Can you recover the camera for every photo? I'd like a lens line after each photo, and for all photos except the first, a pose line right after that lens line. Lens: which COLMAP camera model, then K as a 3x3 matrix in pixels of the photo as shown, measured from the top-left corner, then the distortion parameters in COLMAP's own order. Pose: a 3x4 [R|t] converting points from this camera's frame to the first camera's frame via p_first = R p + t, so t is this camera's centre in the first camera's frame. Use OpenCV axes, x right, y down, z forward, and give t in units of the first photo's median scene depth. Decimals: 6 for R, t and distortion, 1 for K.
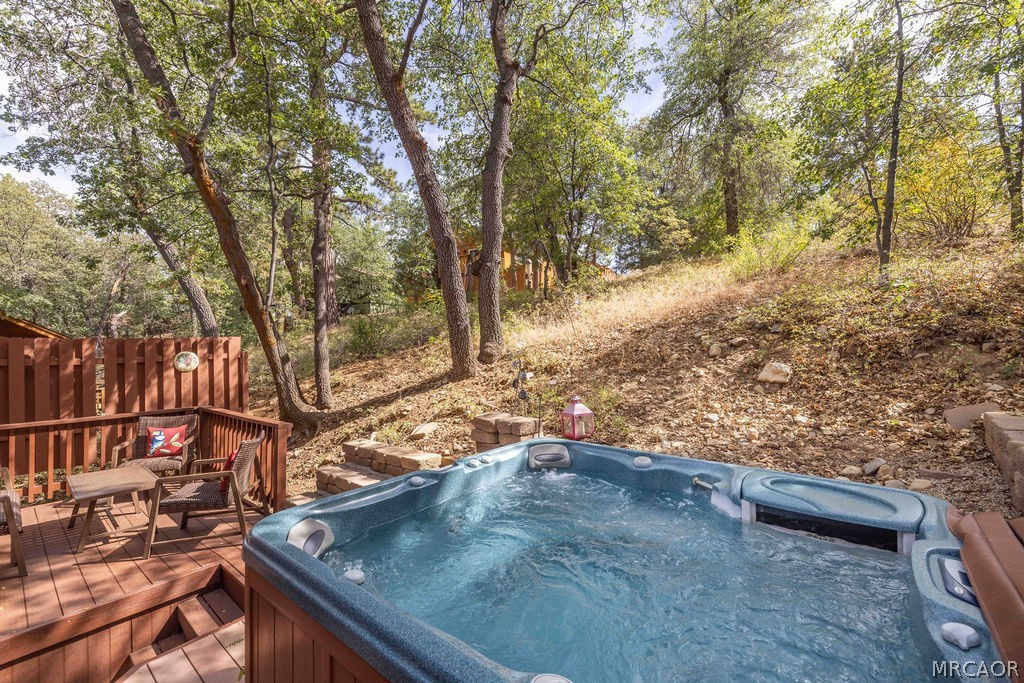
lens RADIAL K [[435.6, 0, 517.8], [0, 435.6, 343.0], [0, 0, 1]] dist [0.005325, 0.000240]
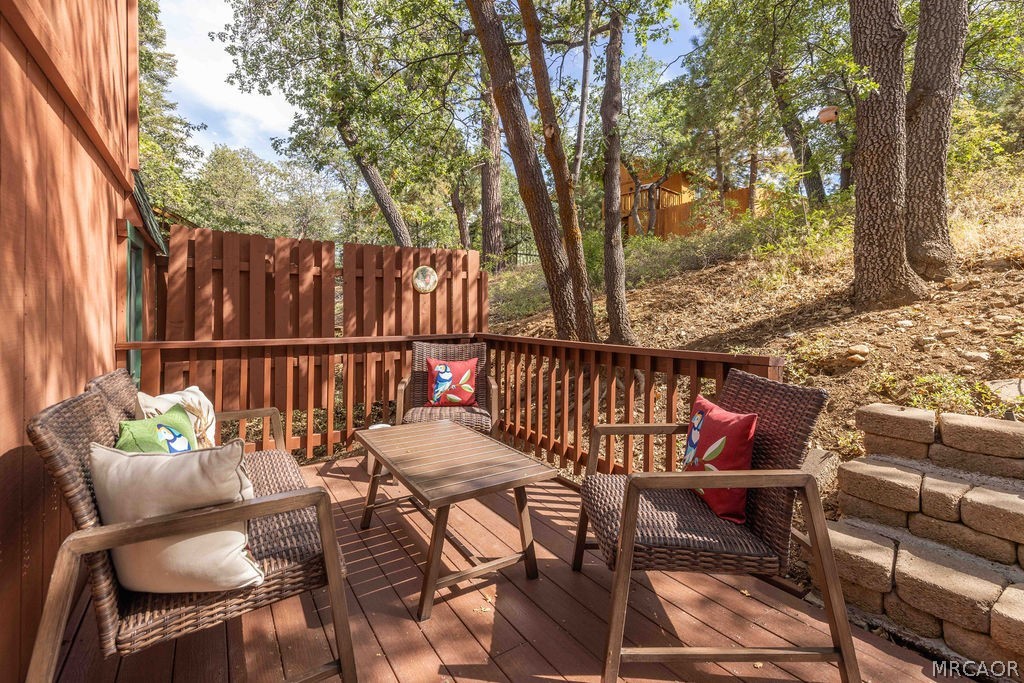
lens RADIAL K [[459.1, 0, 505.1], [0, 459.1, 310.1], [0, 0, 1]] dist [0.010862, -0.000315]
pose [[0.953622, 0.018487, -0.300439, -0.399843], [-0.014424, 0.999772, 0.015737, 0.082043], [0.300661, -0.010673, 0.953671, 0.297005]]
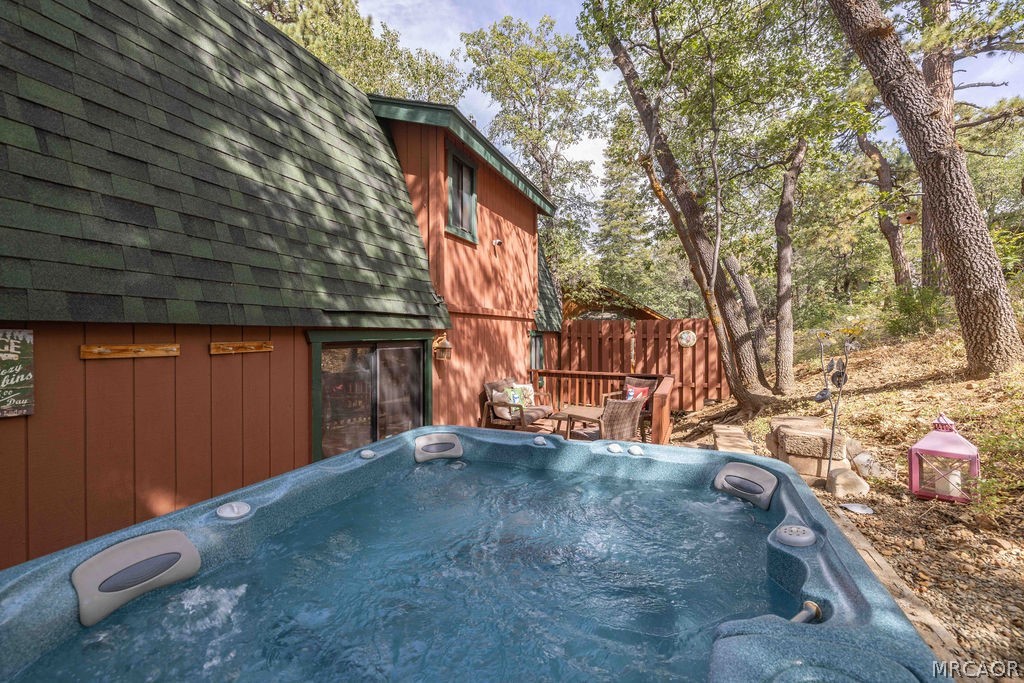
lens RADIAL K [[435.6, 0, 505.6], [0, 435.6, 338.7], [0, 0, 1]] dist [0.005325, 0.000240]
pose [[0.291672, 0.027515, -0.956123, 0.244381], [0.002157, 0.999565, 0.029423, 0.006586], [0.956516, -0.010644, 0.291485, 0.179798]]
